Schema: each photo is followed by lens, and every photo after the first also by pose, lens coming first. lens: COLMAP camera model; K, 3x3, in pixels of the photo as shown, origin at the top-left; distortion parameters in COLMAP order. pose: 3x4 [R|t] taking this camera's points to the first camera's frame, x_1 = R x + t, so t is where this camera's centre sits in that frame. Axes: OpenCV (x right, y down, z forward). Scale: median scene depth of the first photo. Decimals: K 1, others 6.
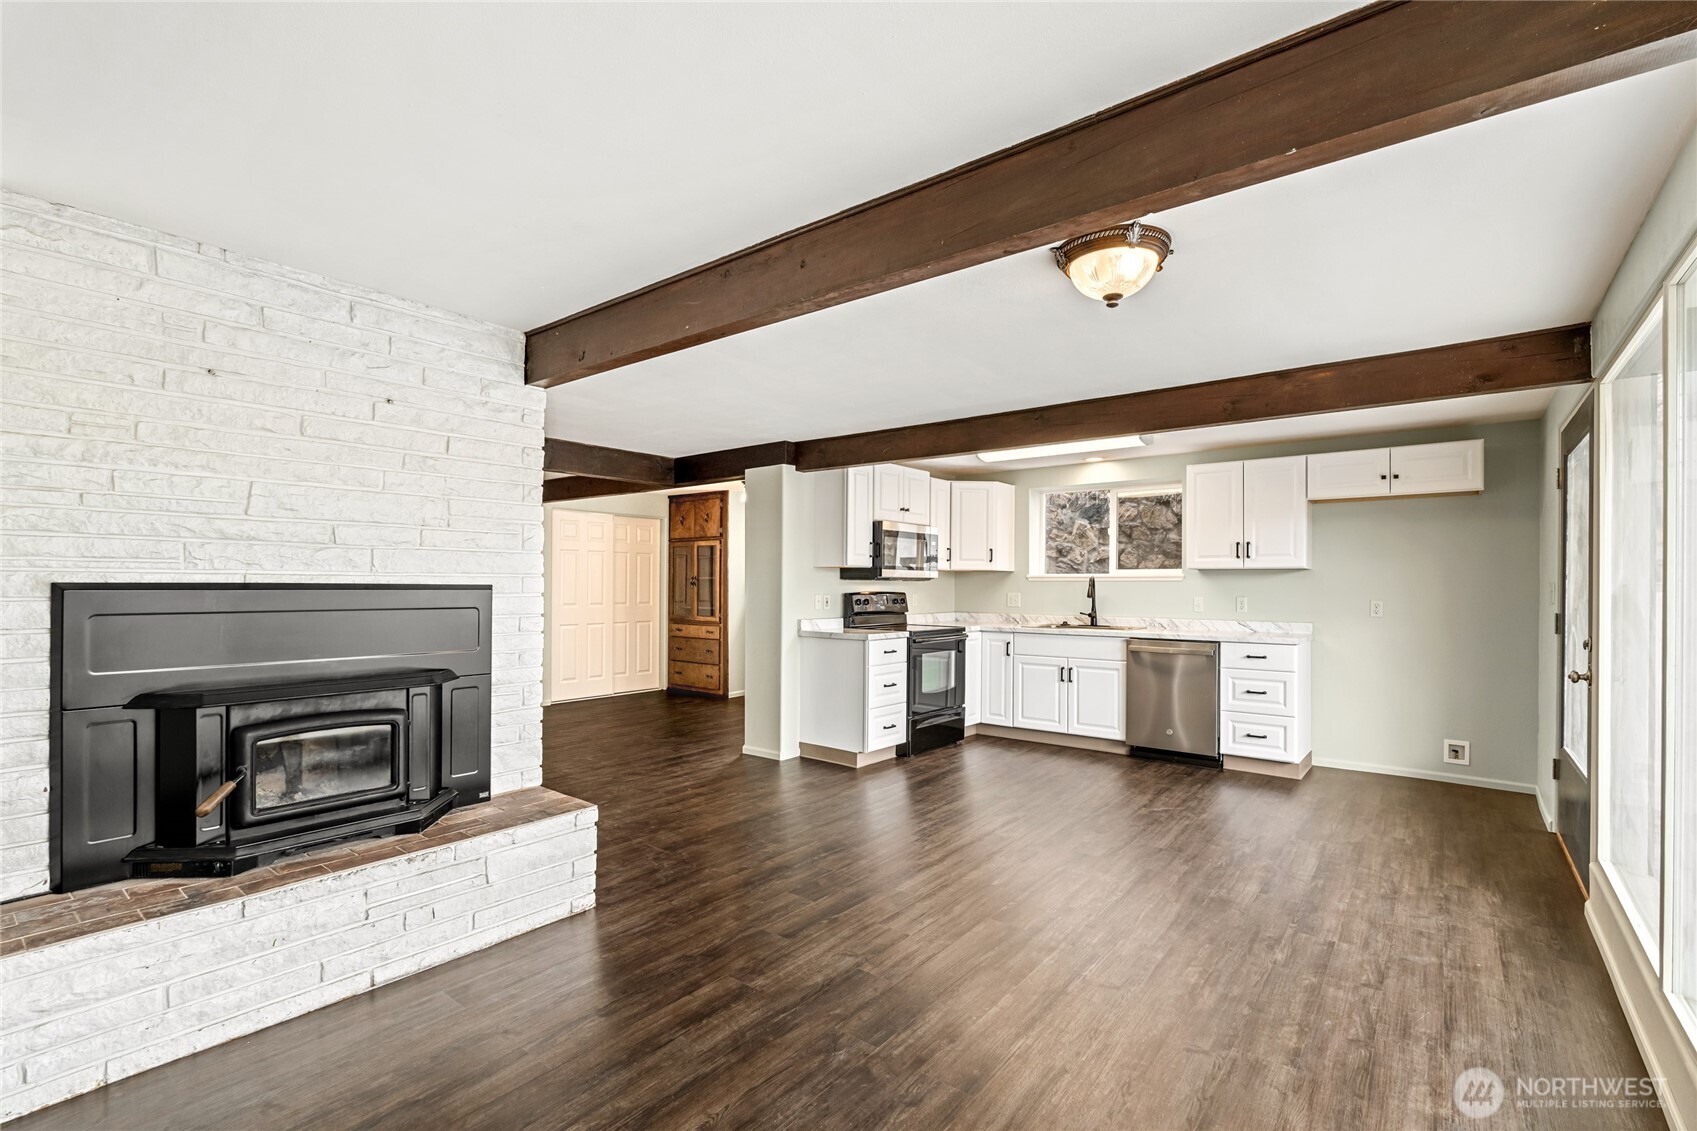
lens RADIAL K [[764.1, 0, 852.4], [0, 764.1, 588.5], [0, 0, 1]] dist [-0.001300, -0.000121]
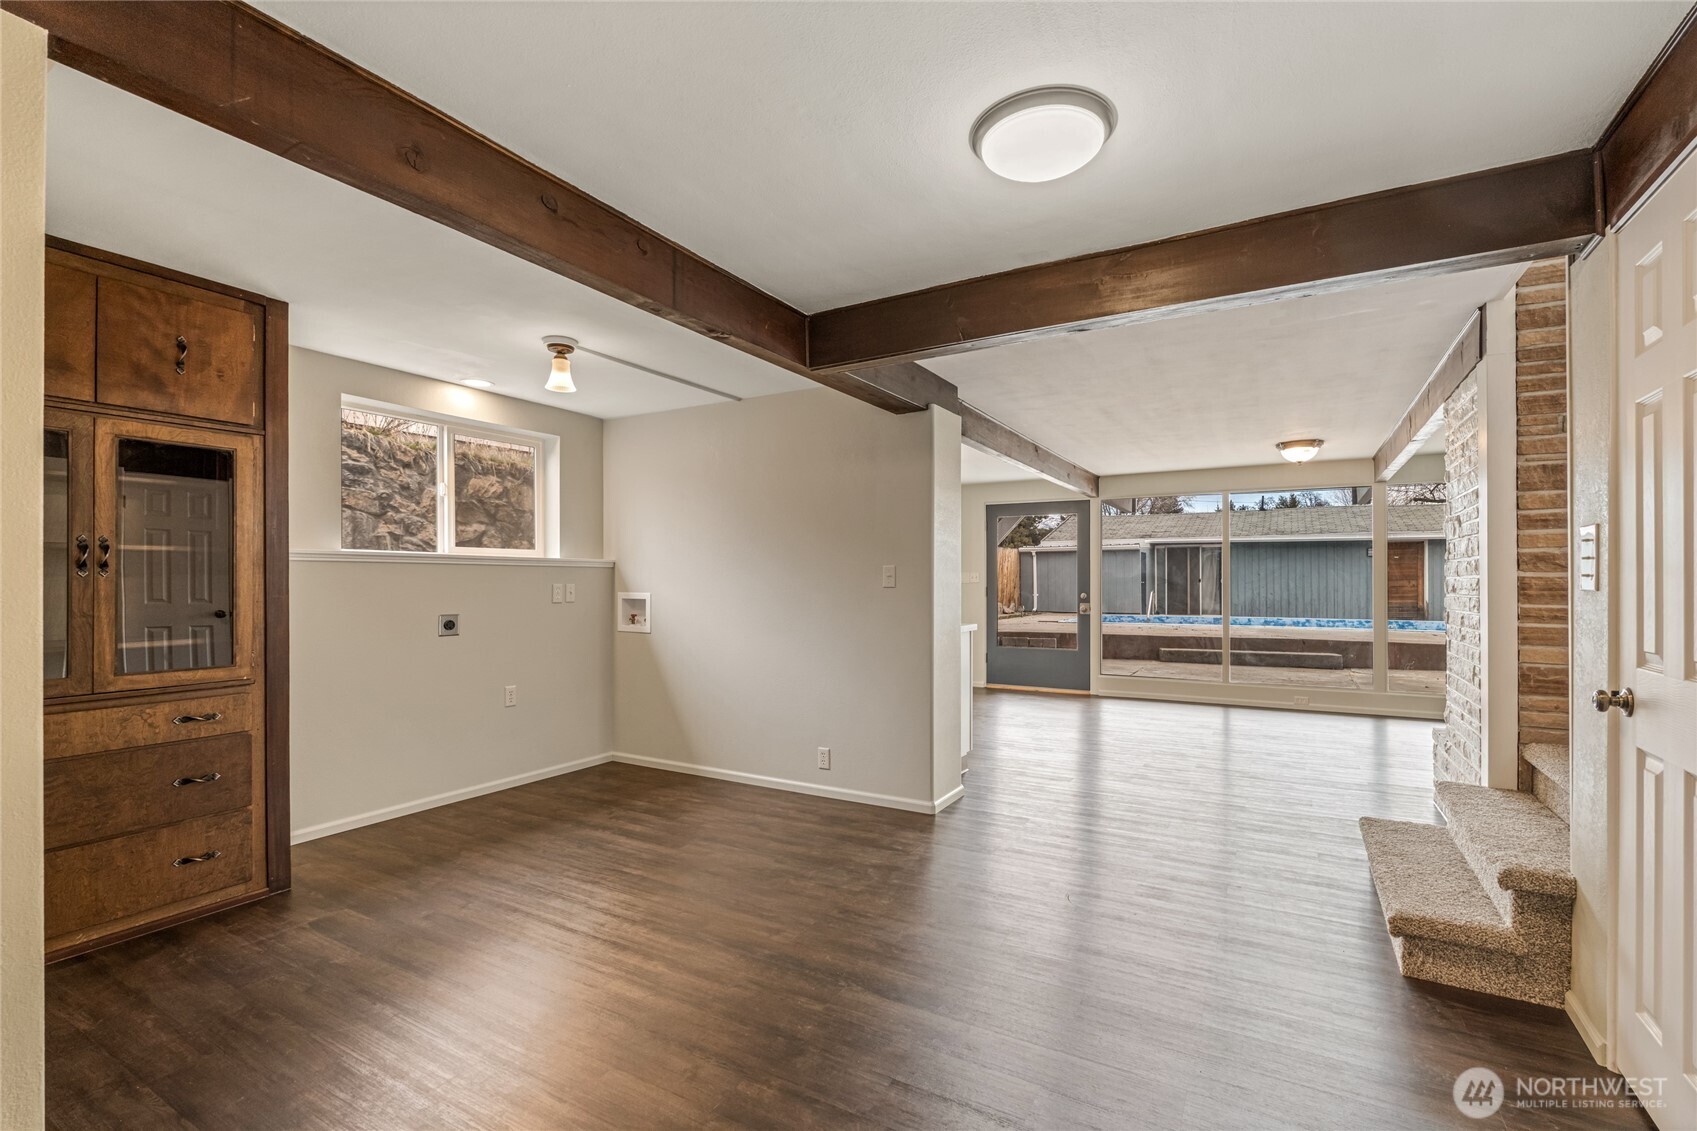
lens RADIAL K [[751.2, 0, 848.2], [0, 751.2, 574.9], [0, 0, 1]] dist [-0.005716, -0.000181]
pose [[-0.136954, 0.002821, 0.990573, -0.749616], [0.006974, 0.999974, -0.001884, -0.000176], [-0.990553, 0.006650, -0.136971, 1.085517]]
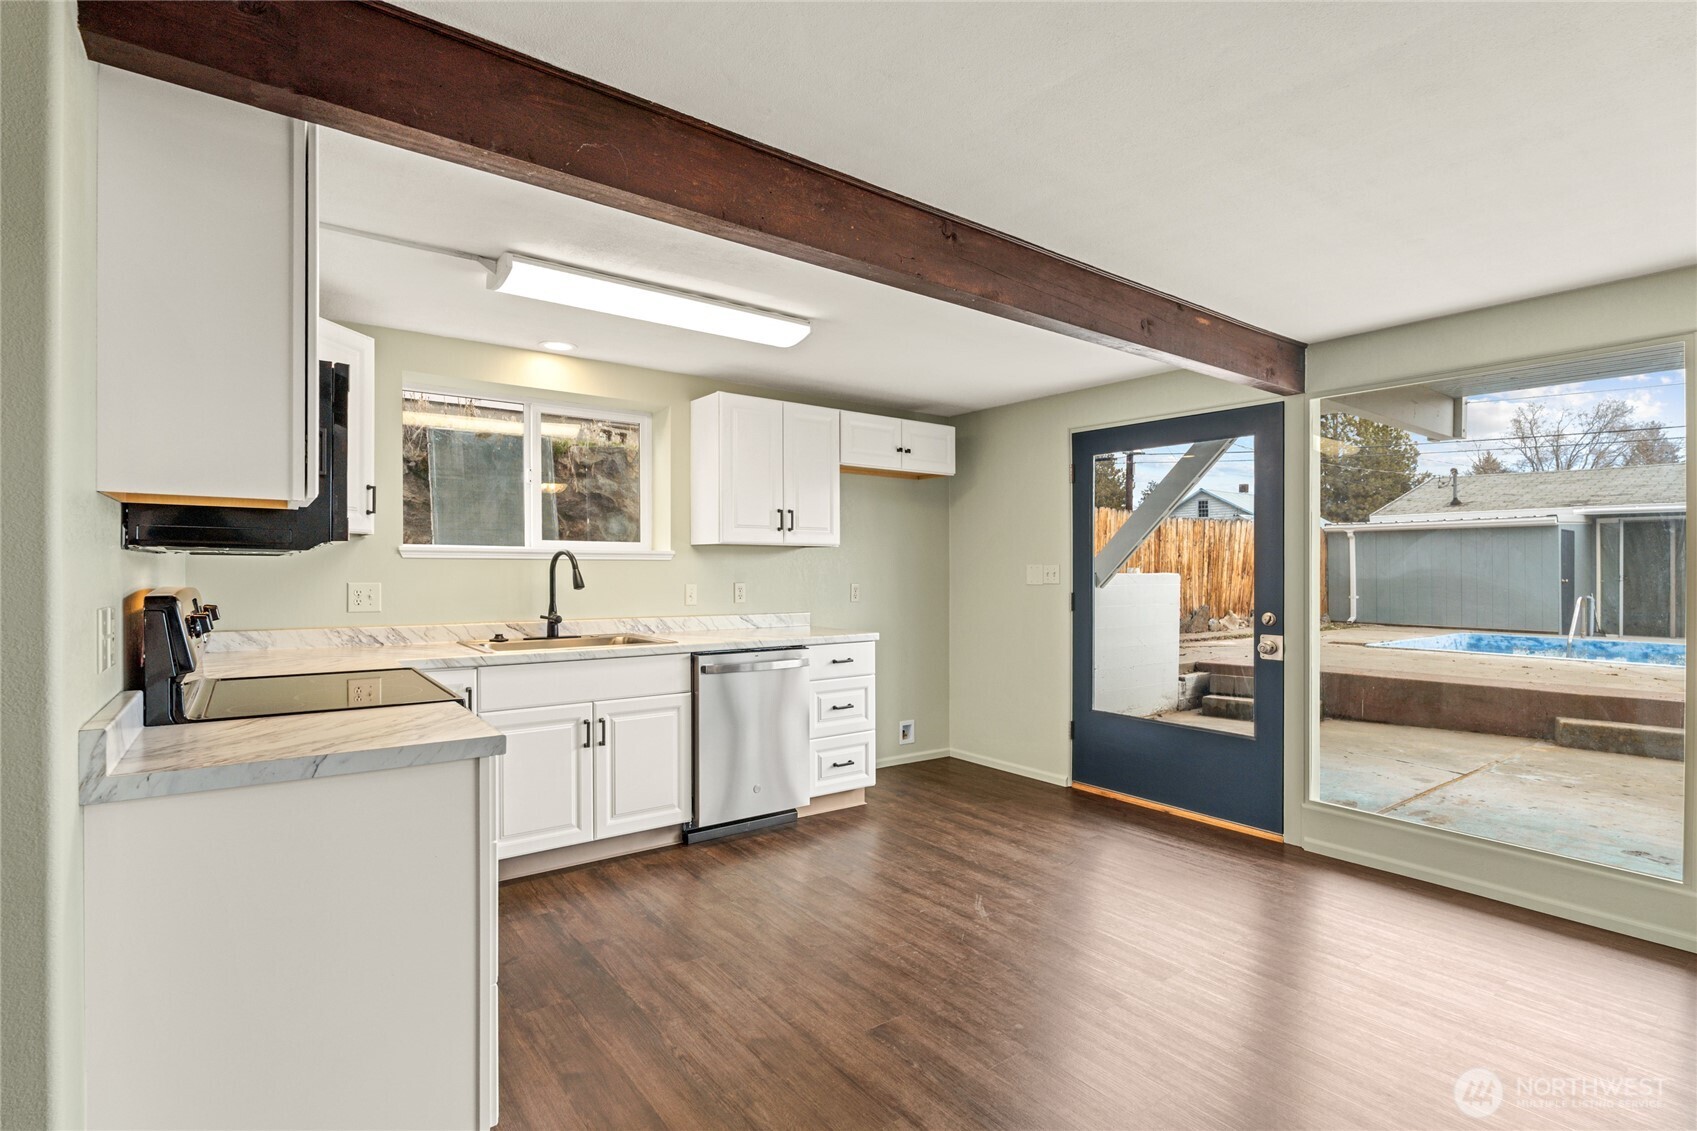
lens RADIAL K [[793.0, 0, 798.3], [0, 793.0, 568.0], [0, 0, 1]] dist [-0.002328, -0.000154]
pose [[0.285623, -0.002721, 0.958338, -0.204790], [0.001358, 0.999996, 0.002435, -0.004649], [-0.958341, 0.000606, 0.285626, 0.674236]]
